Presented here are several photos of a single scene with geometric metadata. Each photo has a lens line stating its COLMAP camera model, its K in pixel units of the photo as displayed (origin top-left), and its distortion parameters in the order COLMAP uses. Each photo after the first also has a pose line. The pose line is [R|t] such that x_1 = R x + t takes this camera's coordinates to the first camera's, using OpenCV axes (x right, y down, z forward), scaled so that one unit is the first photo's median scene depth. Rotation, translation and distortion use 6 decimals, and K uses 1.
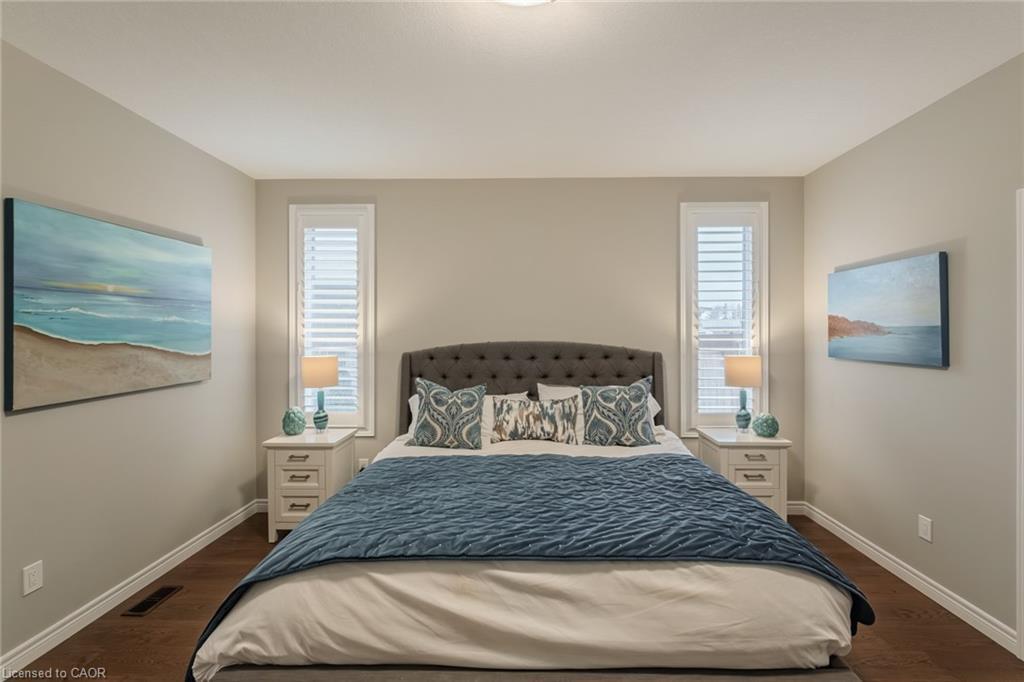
lens RADIAL K [[435.0, 0, 521.2], [0, 435.0, 331.6], [0, 0, 1]] dist [0.014871, -0.000246]
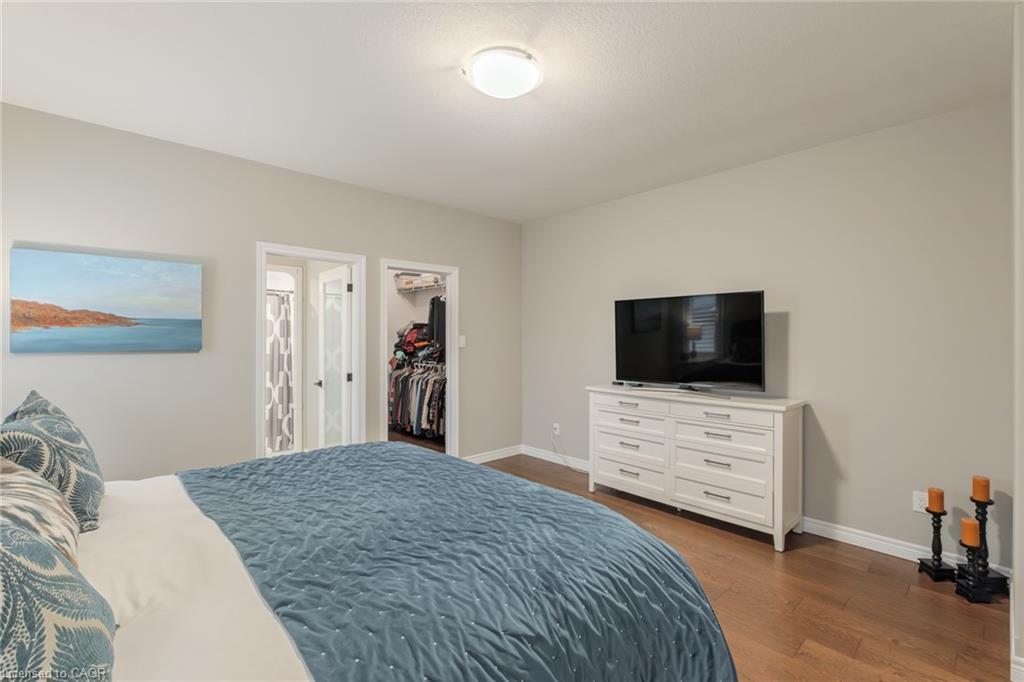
lens RADIAL K [[451.1, 0, 516.4], [0, 451.1, 336.4], [0, 0, 1]] dist [0.007039, -0.006467]
pose [[-0.688319, 0.003264, 0.725401, -0.511435], [0.002855, 0.999994, -0.001790, 0.032049], [-0.725403, 0.000839, -0.688324, 0.884821]]
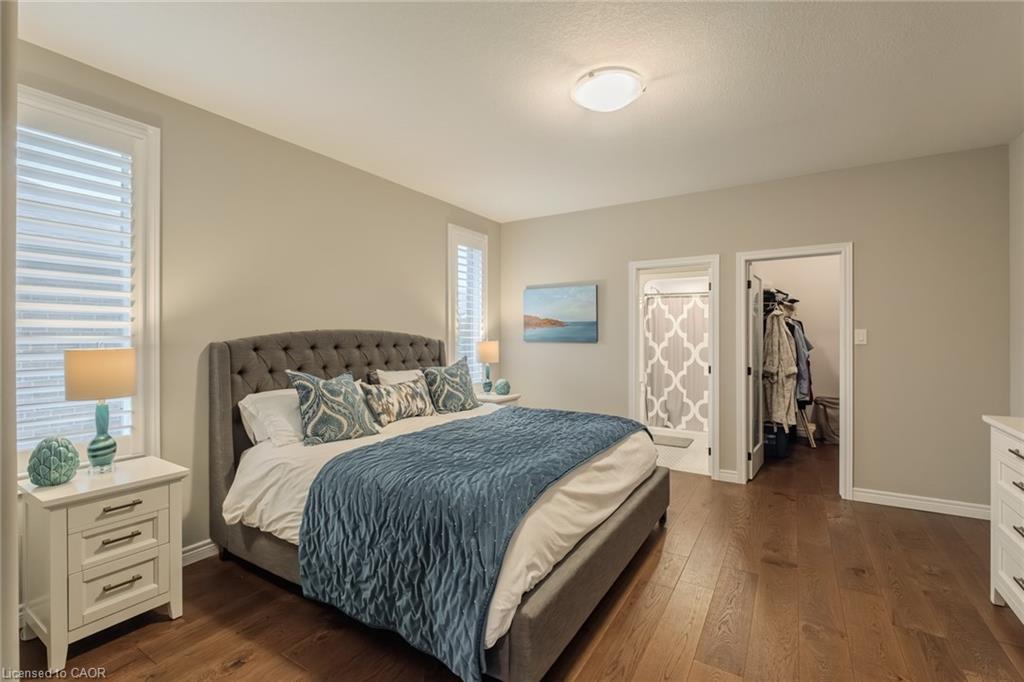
lens RADIAL K [[451.1, 0, 520.9], [0, 451.1, 331.4], [0, 0, 1]] dist [0.007039, -0.006467]
pose [[0.508922, 0.009149, 0.860764, -0.723501], [0.002650, 0.999922, -0.012195, 0.041924], [-0.860809, 0.008488, 0.508858, 0.163959]]
